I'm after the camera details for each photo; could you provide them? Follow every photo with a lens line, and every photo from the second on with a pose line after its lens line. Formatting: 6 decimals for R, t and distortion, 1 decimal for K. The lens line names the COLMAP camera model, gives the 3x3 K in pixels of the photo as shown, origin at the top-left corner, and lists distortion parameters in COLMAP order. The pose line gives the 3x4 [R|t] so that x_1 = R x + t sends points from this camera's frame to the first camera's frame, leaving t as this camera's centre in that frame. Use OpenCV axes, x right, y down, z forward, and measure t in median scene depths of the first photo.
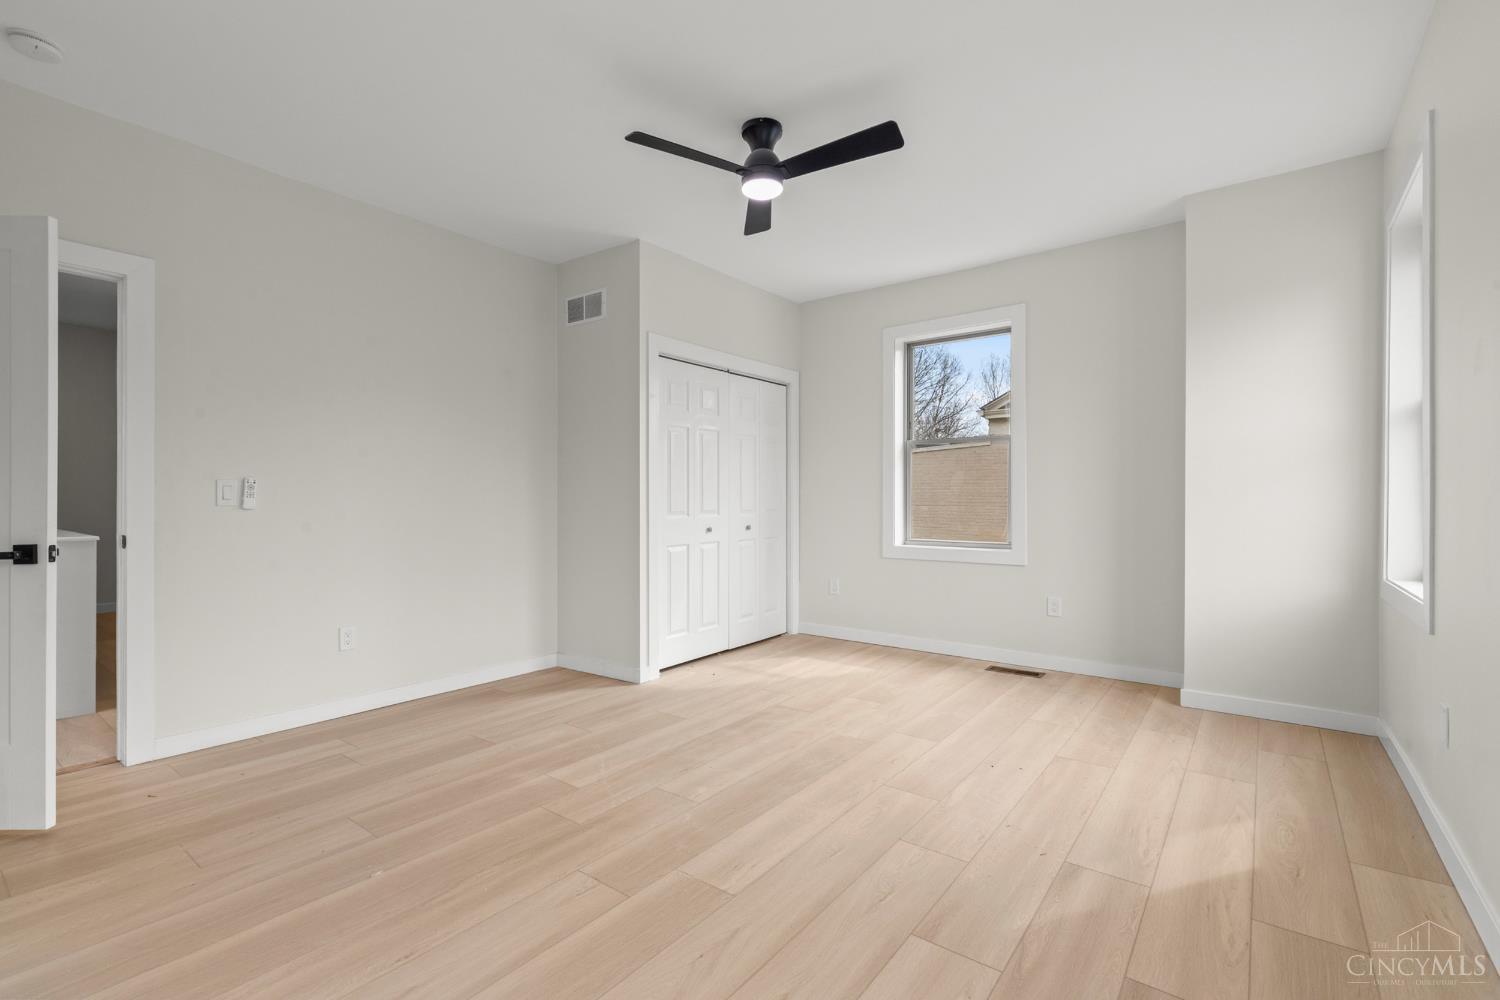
lens RADIAL K [[672.9, 0, 747.2], [0, 672.9, 502.7], [0, 0, 1]] dist [0.009274, -0.000090]
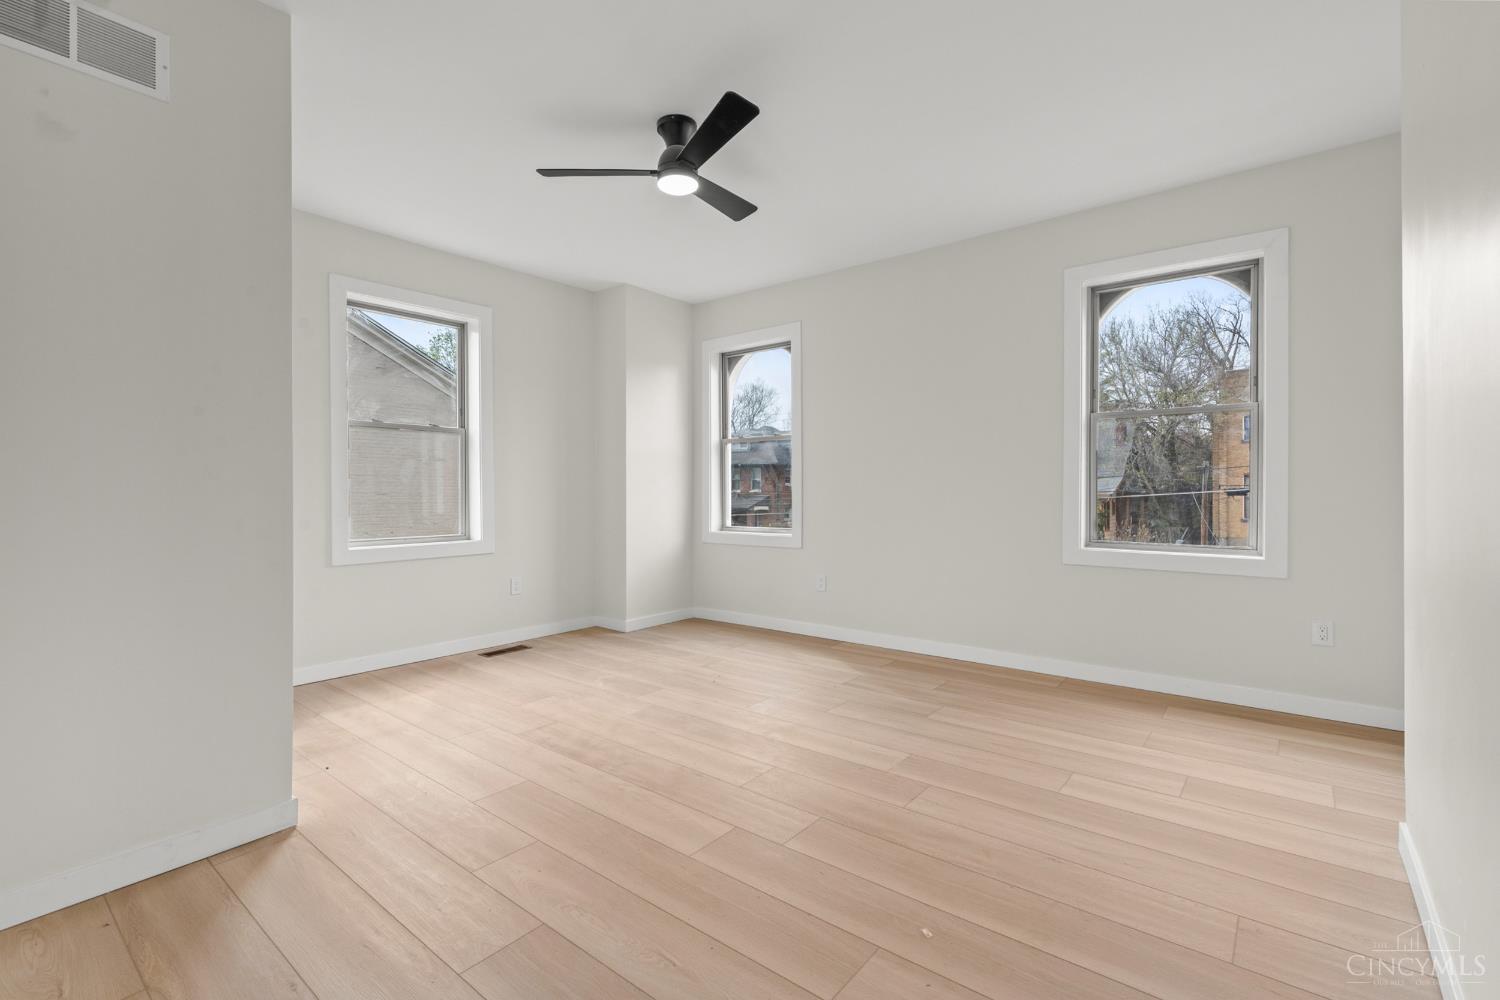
lens RADIAL K [[672.9, 0, 748.7], [0, 672.9, 490.7], [0, 0, 1]] dist [0.009274, -0.000090]
pose [[0.019243, 0.001574, 0.999814, -0.896028], [0.011389, 0.999934, -0.001794, 0.001343], [-0.999750, 0.011422, 0.019224, 0.785967]]
